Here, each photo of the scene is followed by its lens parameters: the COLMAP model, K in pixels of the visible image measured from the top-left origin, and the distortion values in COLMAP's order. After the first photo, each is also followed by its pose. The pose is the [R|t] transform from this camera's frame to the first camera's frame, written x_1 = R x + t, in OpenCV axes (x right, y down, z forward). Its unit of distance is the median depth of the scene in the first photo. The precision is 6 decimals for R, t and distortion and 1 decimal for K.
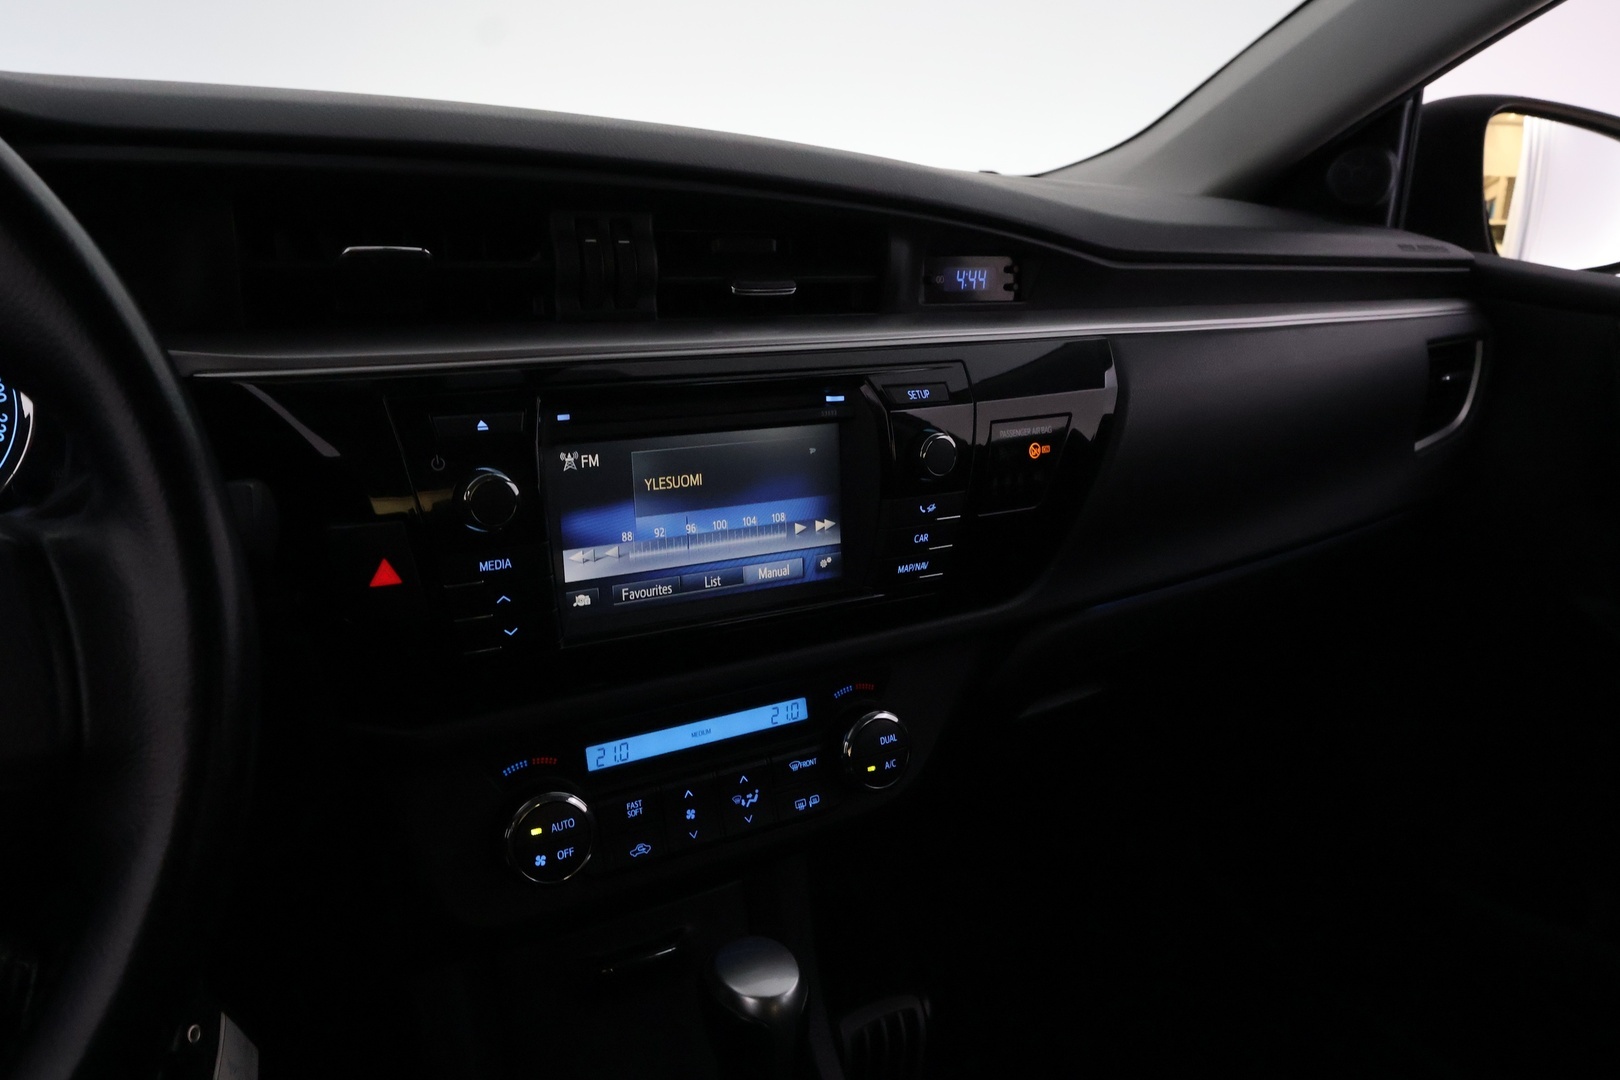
lens RADIAL K [[1216.2, 0, 805.7], [0, 1216.2, 547.8], [0, 0, 1]] dist [0.015227, 0.000244]
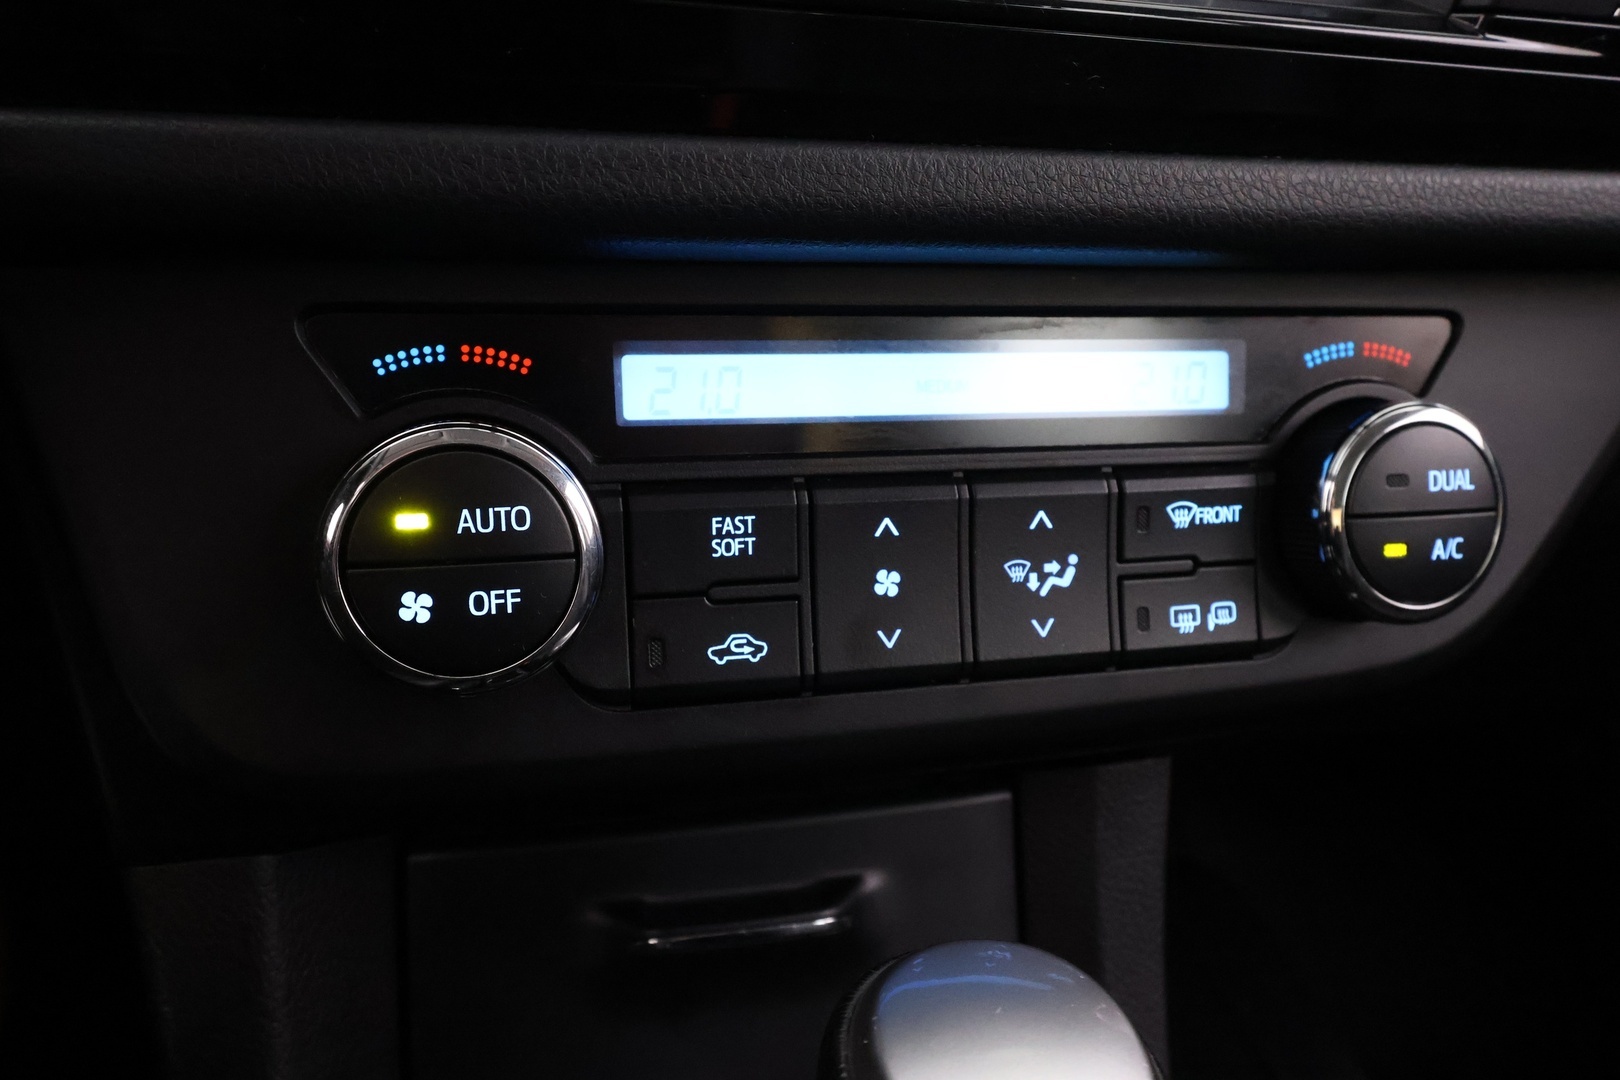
lens RADIAL K [[1216.2, 0, 814.2], [0, 1216.2, 543.4], [0, 0, 1]] dist [0.015227, 0.000244]
pose [[0.958424, 0.111573, -0.262629, -0.018516], [-0.102547, 0.993576, 0.047873, 0.186490], [0.266284, -0.018951, 0.963708, 0.617687]]
